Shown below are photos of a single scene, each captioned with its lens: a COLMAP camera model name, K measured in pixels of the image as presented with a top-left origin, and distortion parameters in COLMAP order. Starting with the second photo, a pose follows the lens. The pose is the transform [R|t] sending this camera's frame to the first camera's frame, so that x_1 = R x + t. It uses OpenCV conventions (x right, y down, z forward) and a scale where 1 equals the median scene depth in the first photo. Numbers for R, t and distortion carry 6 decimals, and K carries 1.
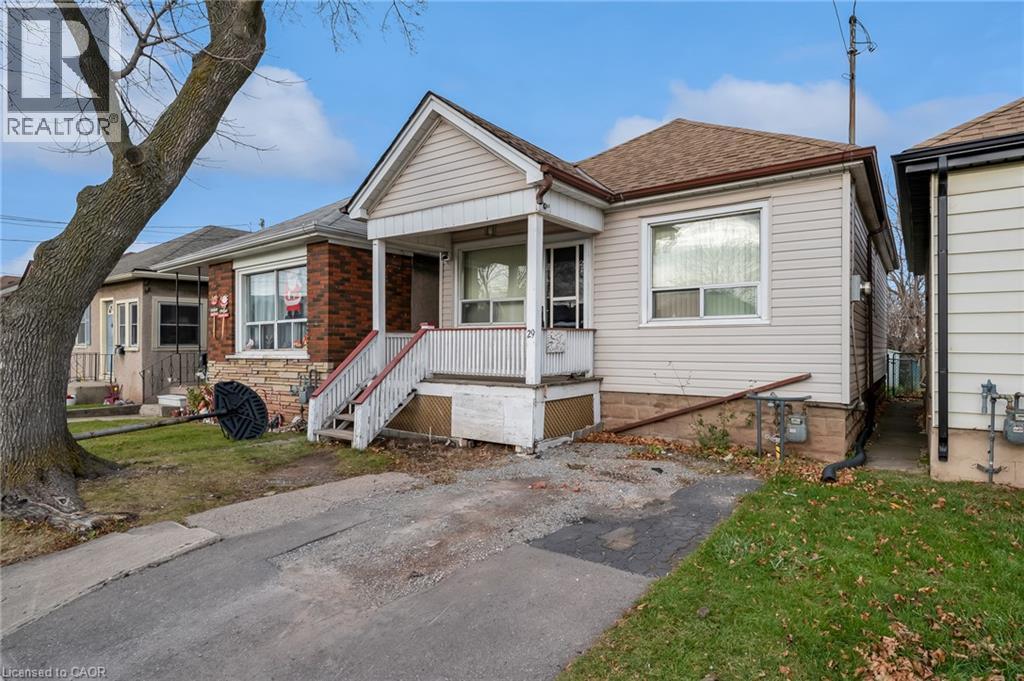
lens RADIAL K [[553.4, 0, 512.4], [0, 553.4, 340.5], [0, 0, 1]] dist [0.001069, -0.000487]
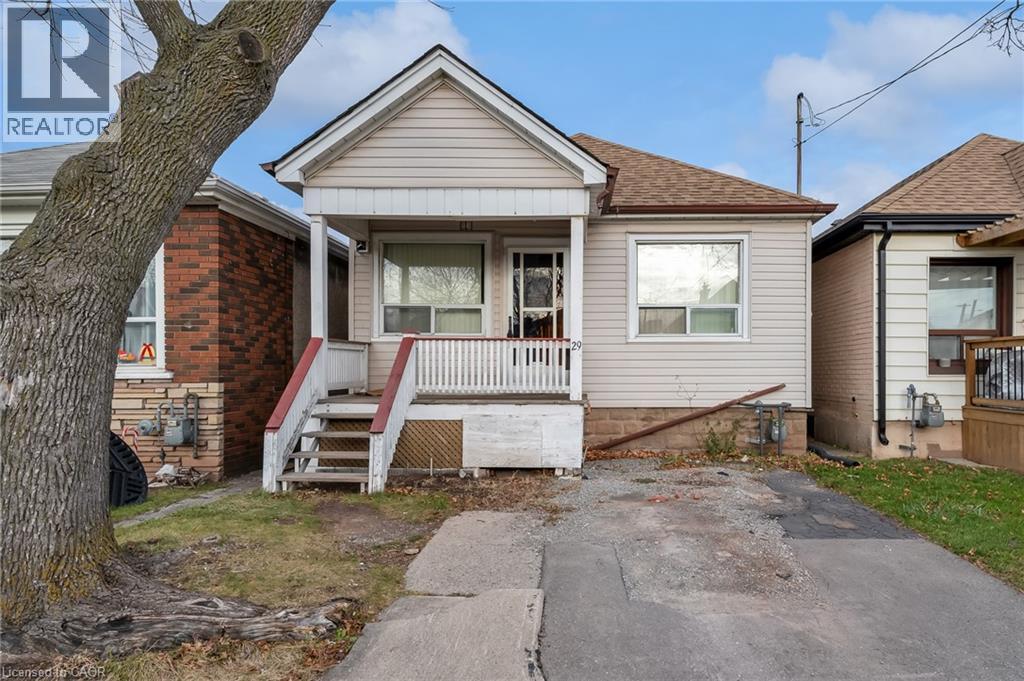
lens RADIAL K [[651.1, 0, 513.4], [0, 651.1, 371.9], [0, 0, 1]] dist [-0.001959, 0.001109]
pose [[0.813548, 0.000137, 0.581497, -0.654812], [-0.006564, 0.999938, 0.008948, 0.021335], [-0.581460, -0.011097, 0.813499, 0.165423]]
